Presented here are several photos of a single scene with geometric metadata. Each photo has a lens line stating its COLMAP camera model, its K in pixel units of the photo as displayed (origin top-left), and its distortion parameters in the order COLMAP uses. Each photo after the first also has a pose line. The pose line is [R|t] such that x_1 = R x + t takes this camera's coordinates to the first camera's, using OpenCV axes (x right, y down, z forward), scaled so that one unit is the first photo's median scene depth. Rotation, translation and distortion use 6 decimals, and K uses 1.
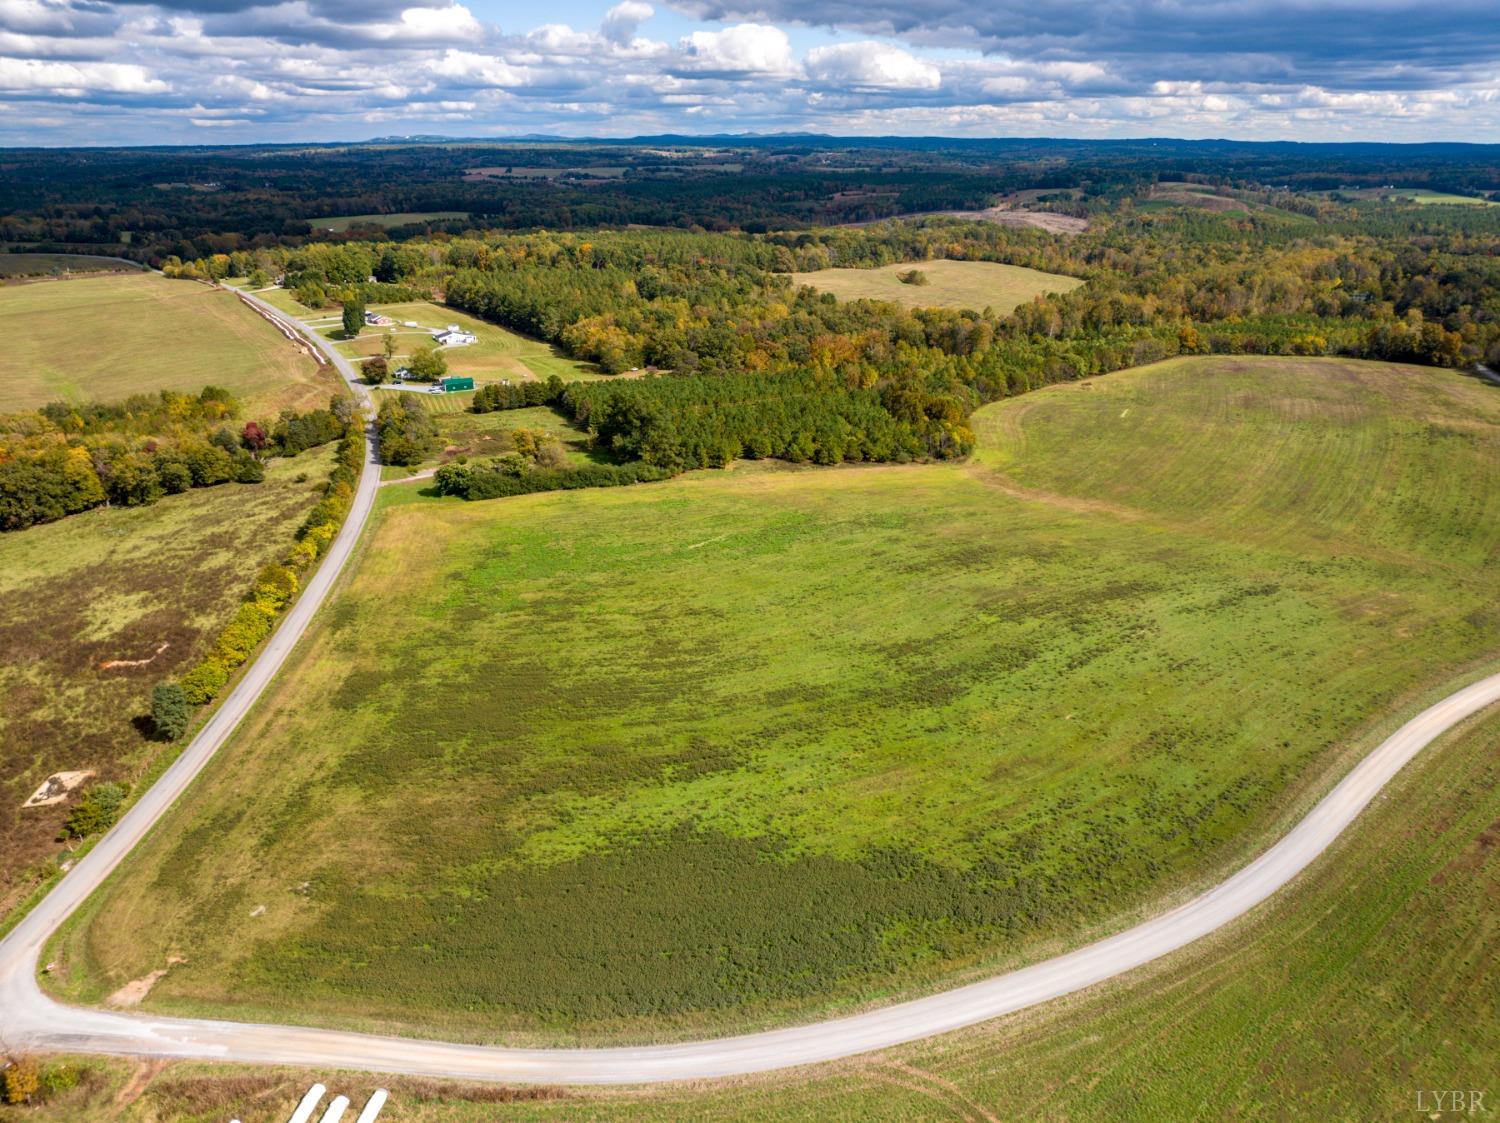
lens RADIAL K [[1071.6, 0, 760.2], [0, 1071.6, 524.3], [0, 0, 1]] dist [-0.041981, 0.005023]
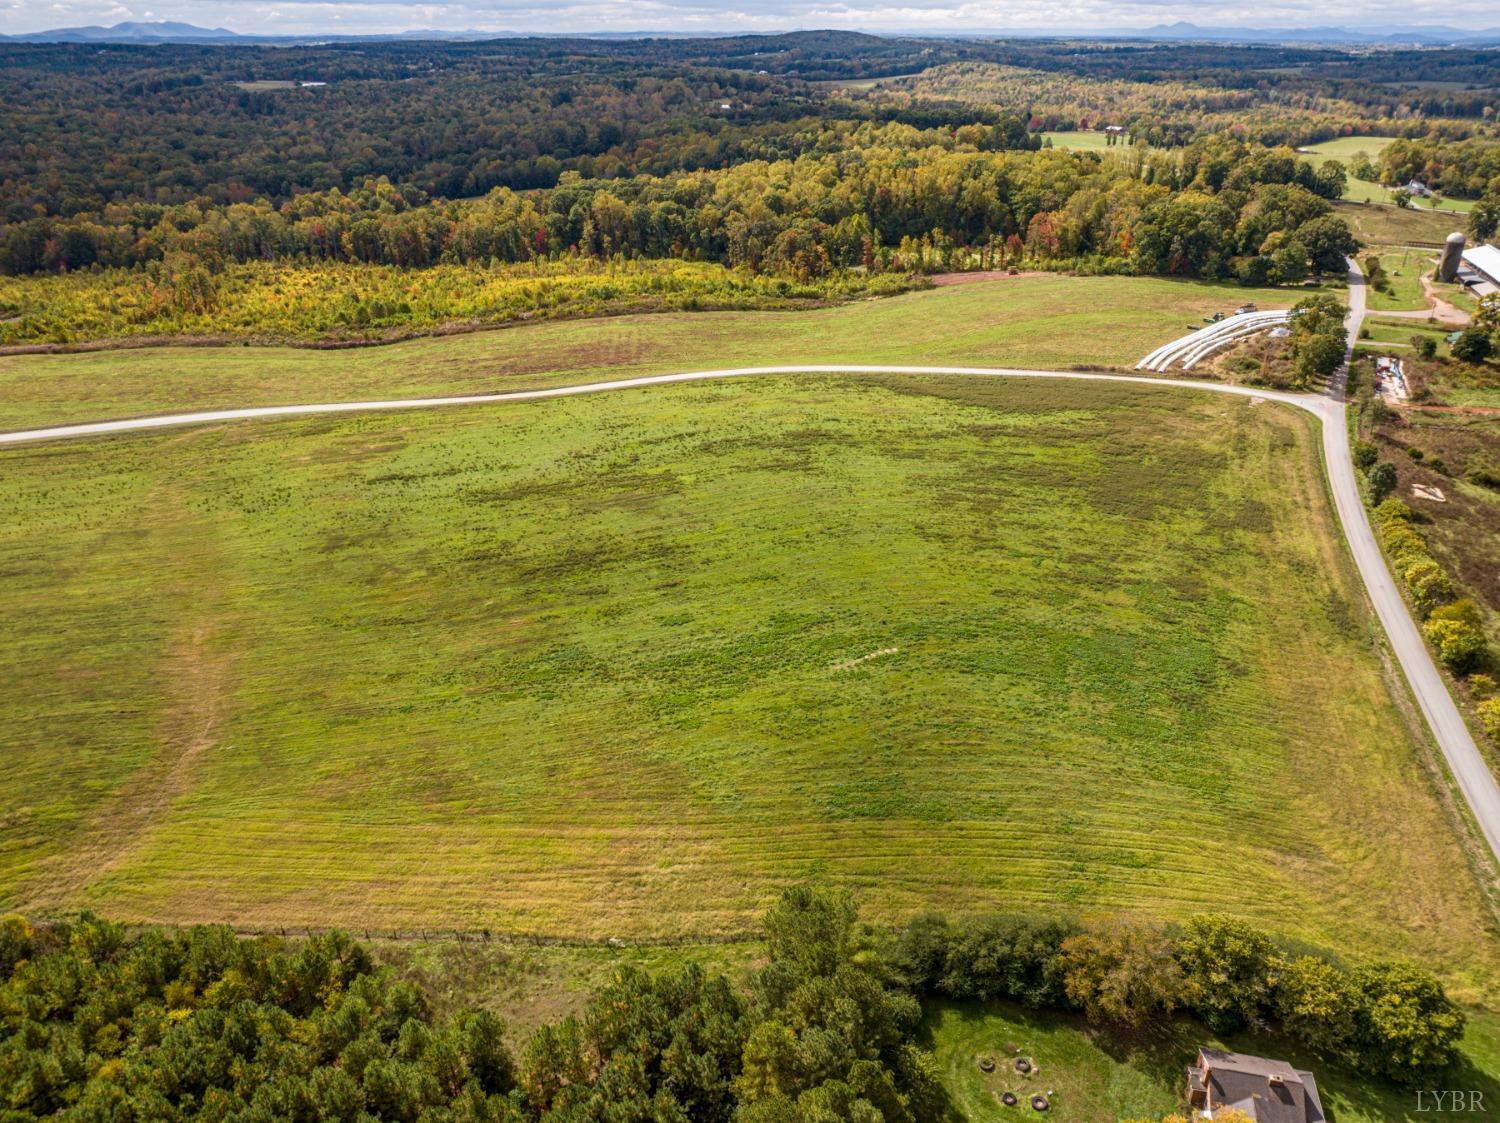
lens RADIAL K [[1071.6, 0, 760.2], [0, 1071.6, 524.3], [0, 0, 1]] dist [-0.041981, 0.005023]
pose [[-0.914403, -0.171349, 0.366751, -0.334905], [0.137305, 0.721002, 0.679193, -0.767838], [-0.380807, 0.671413, -0.635760, 2.119199]]
